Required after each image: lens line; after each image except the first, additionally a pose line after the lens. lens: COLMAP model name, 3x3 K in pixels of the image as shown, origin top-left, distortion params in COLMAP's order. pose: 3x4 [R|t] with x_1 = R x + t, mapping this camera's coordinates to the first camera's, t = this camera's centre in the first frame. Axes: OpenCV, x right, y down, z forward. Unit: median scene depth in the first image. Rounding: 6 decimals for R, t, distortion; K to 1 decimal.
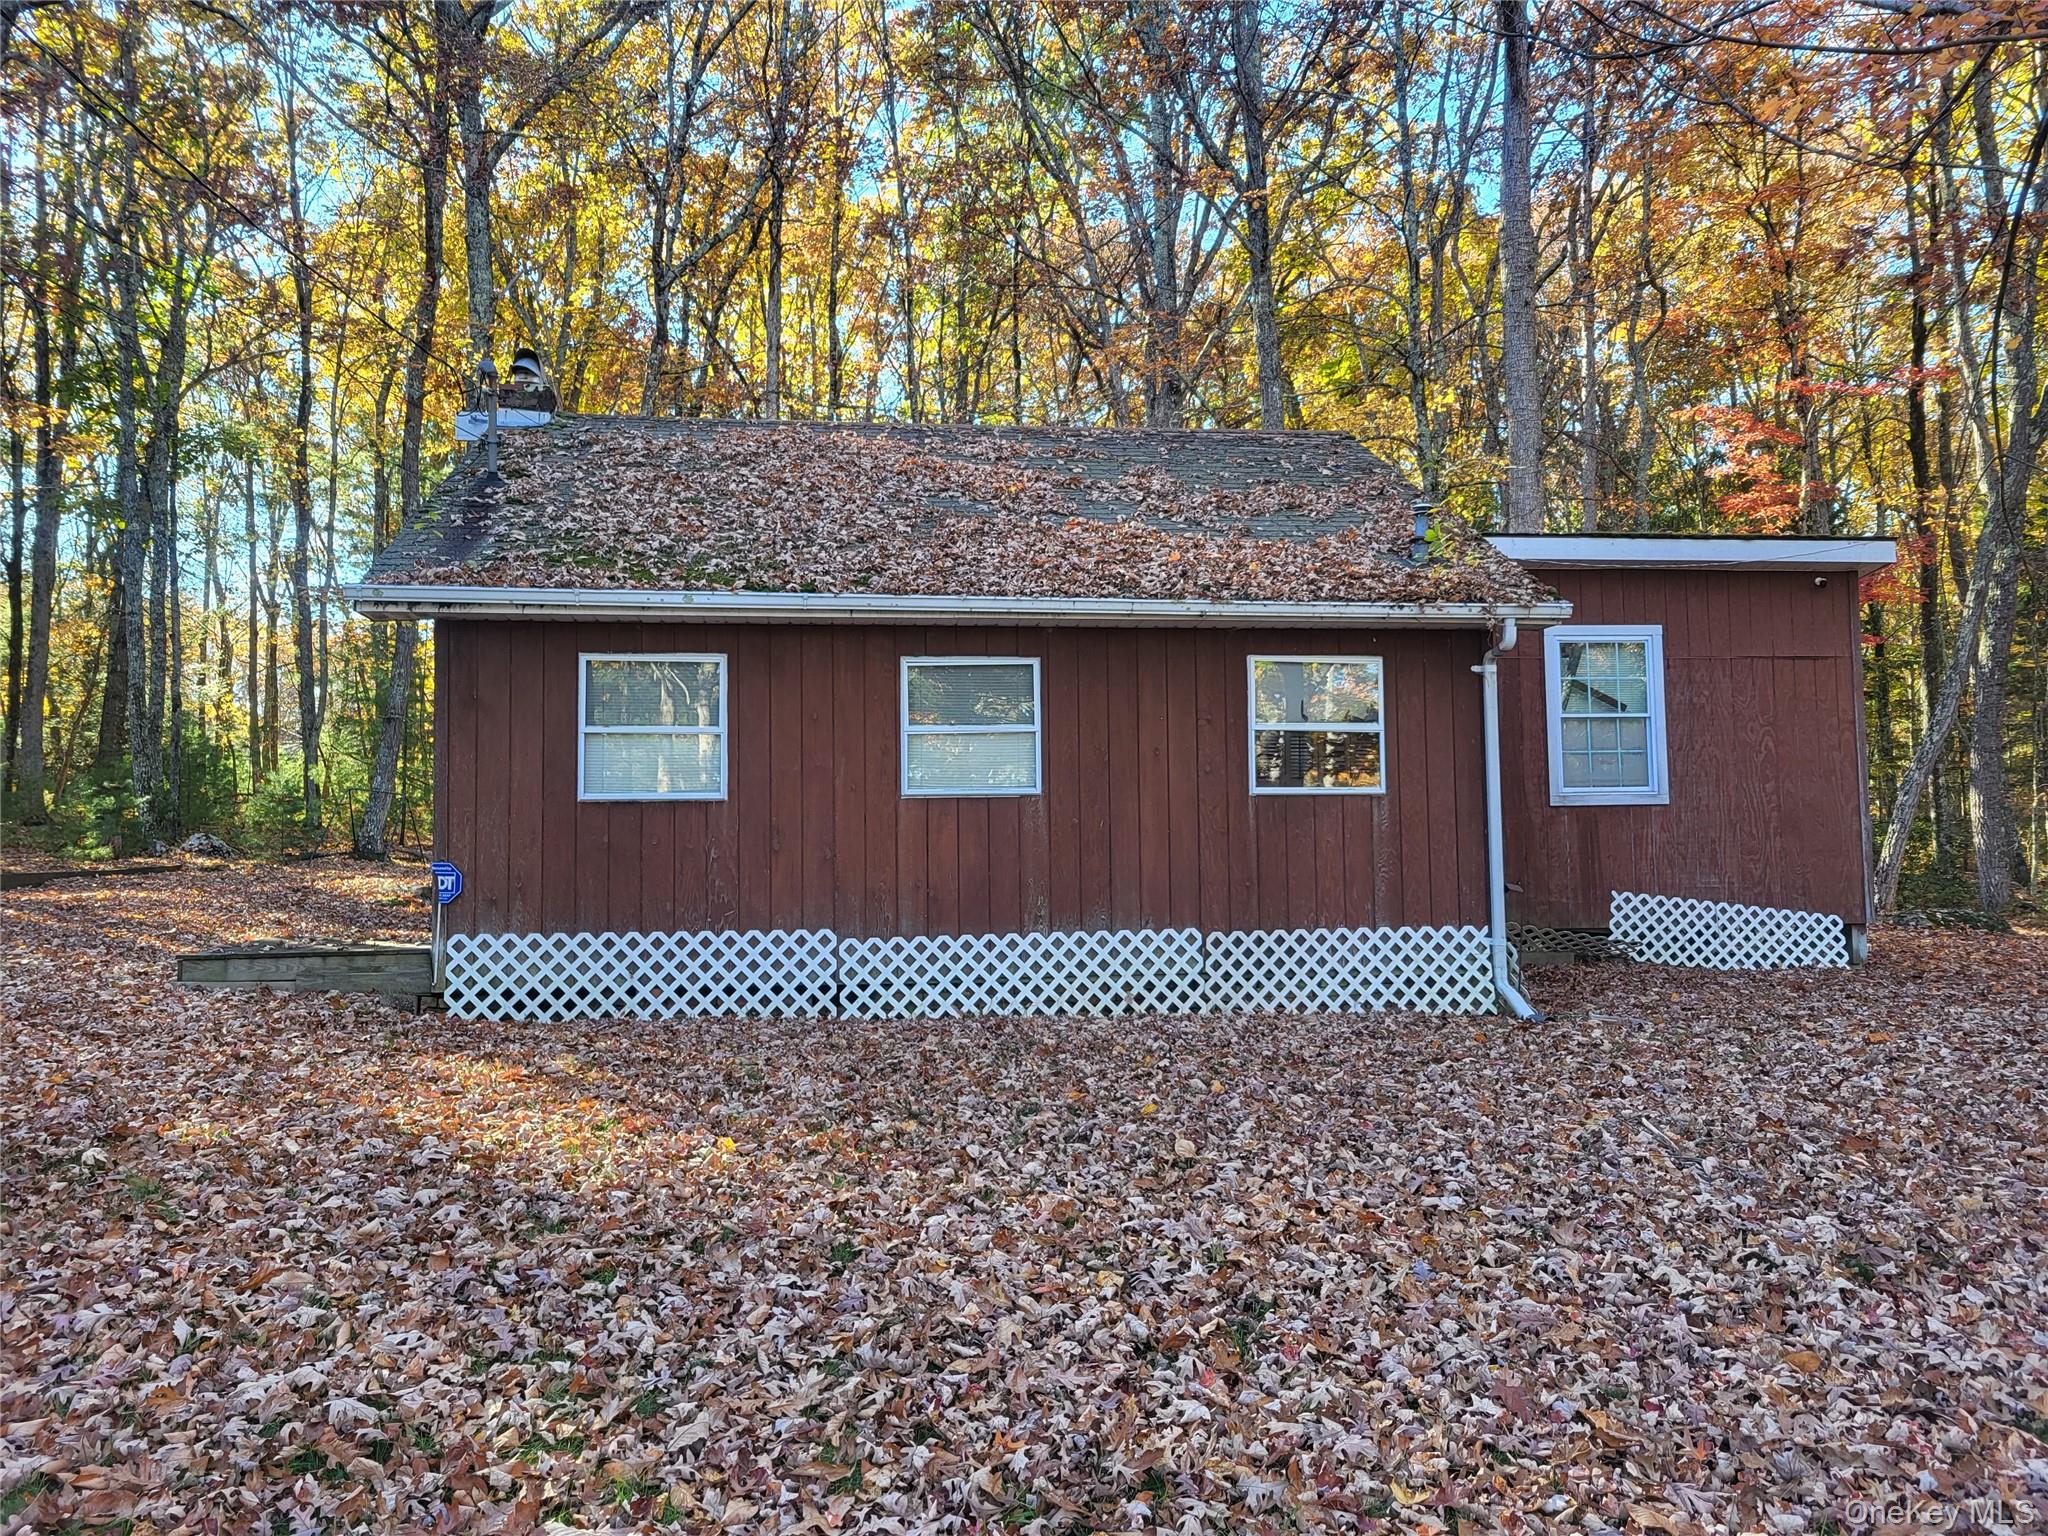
lens RADIAL K [[1550.6, 0, 1034.6], [0, 1550.6, 757.6], [0, 0, 1]] dist [0.053540, -0.032699]
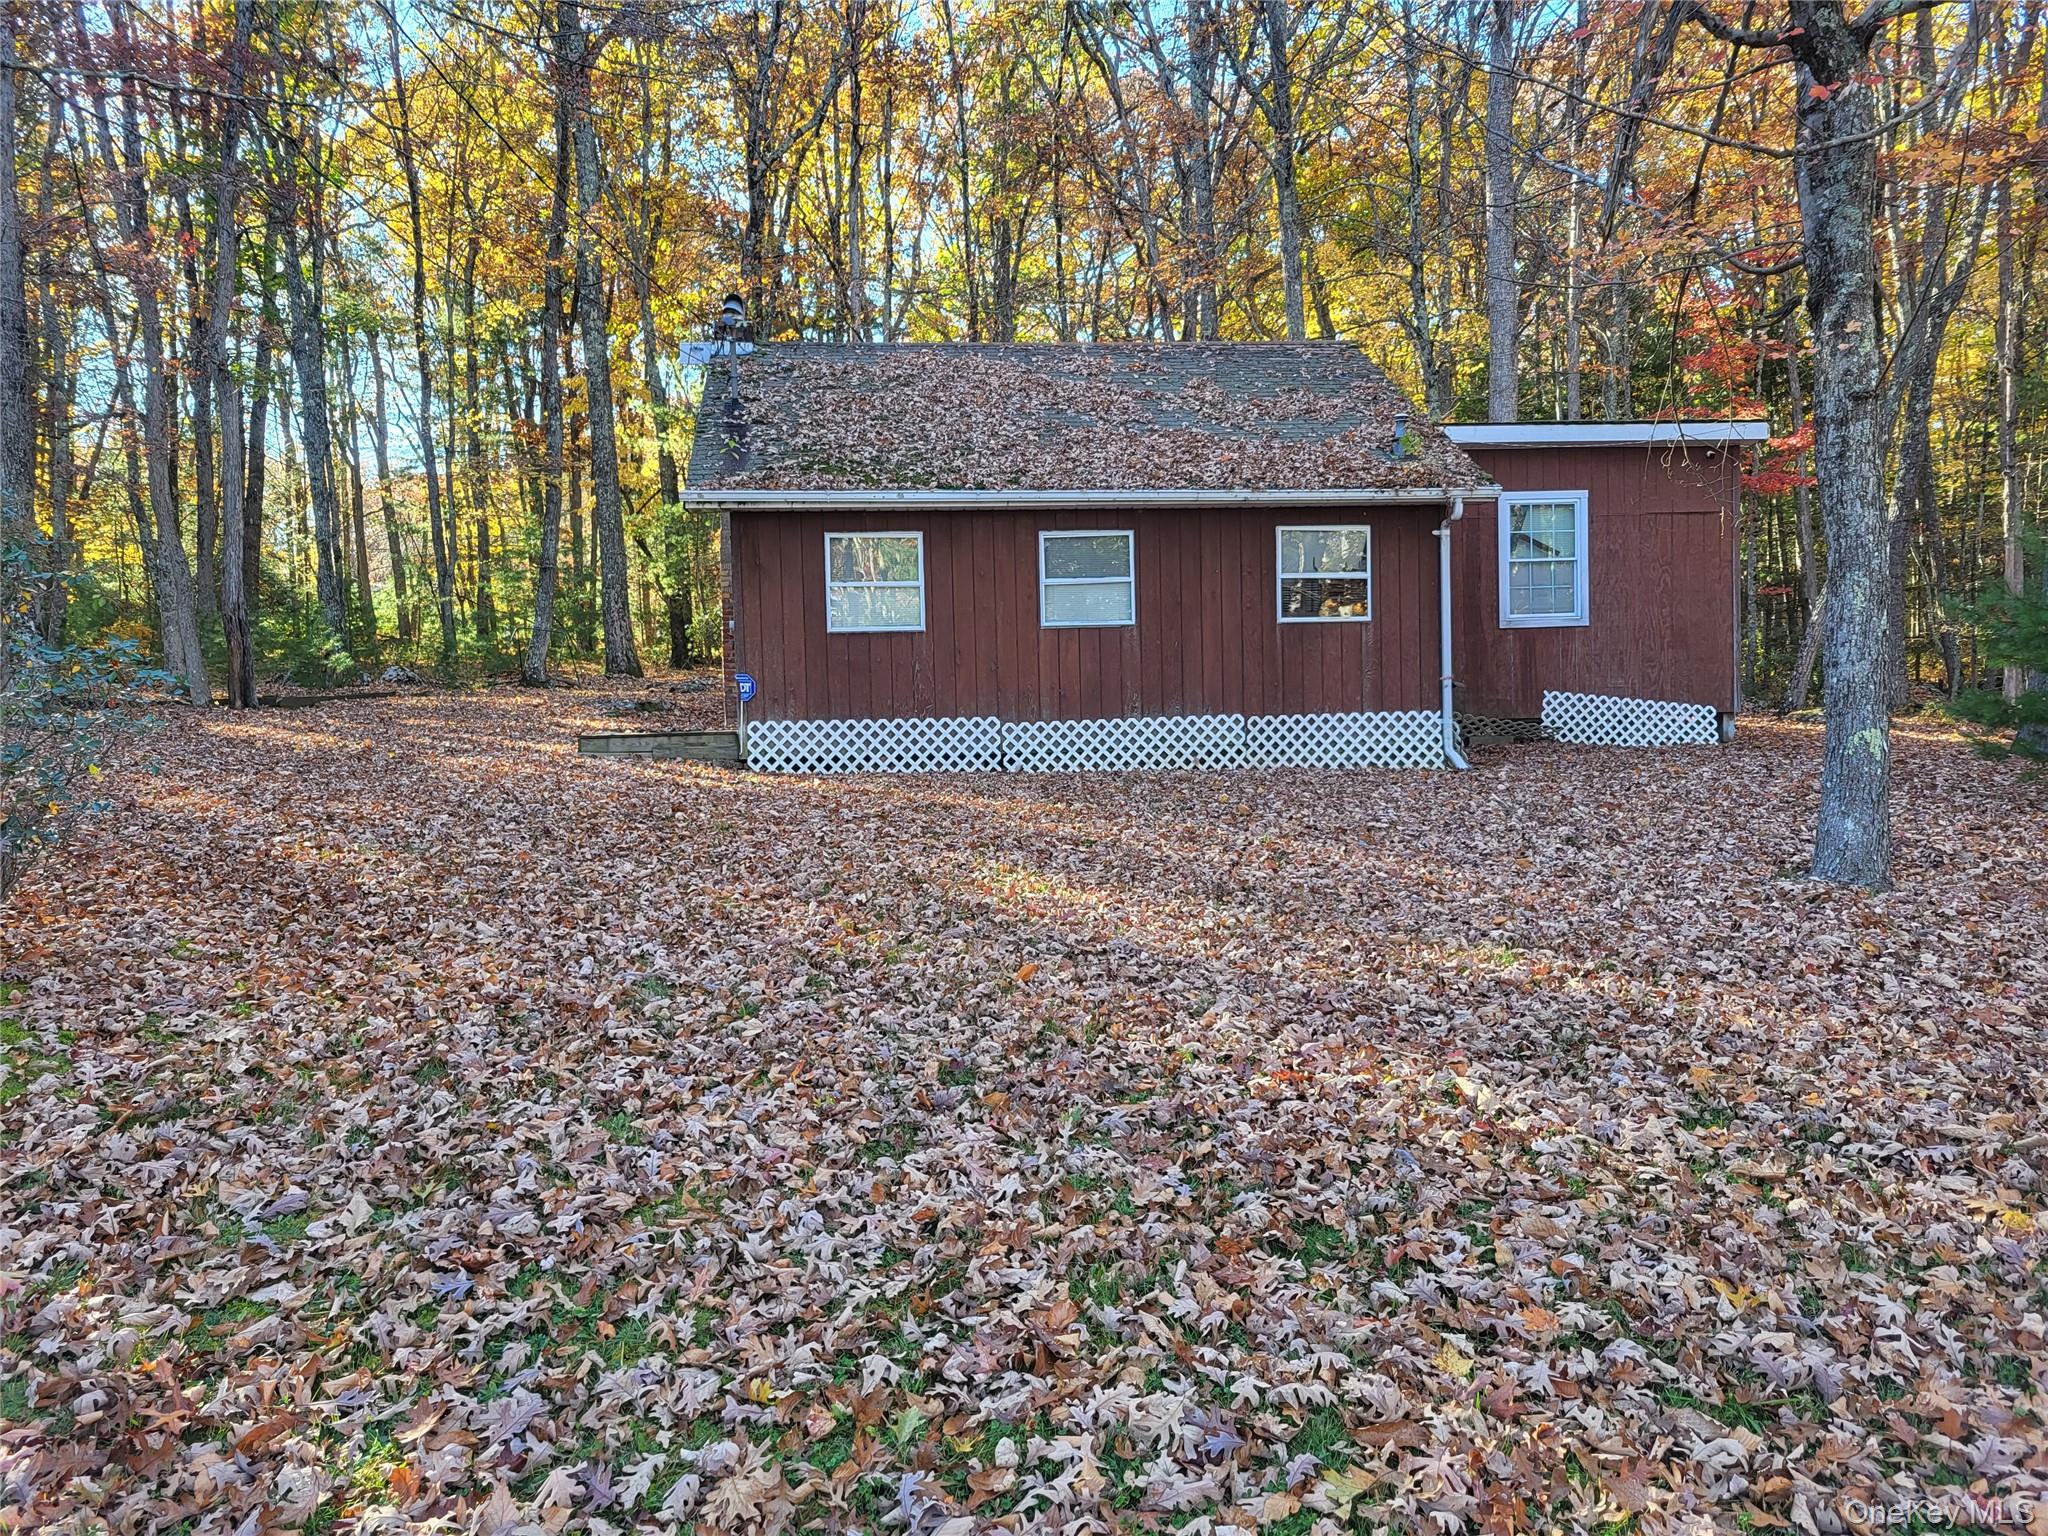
lens RADIAL K [[1550.6, 0, 1026.3], [0, 1550.6, 749.7], [0, 0, 1]] dist [0.053540, -0.032699]
pose [[0.999789, -0.011166, -0.017242, -0.074836], [0.012868, 0.994700, 0.102010, -0.009646], [0.016011, -0.102211, 0.994634, -0.476831]]
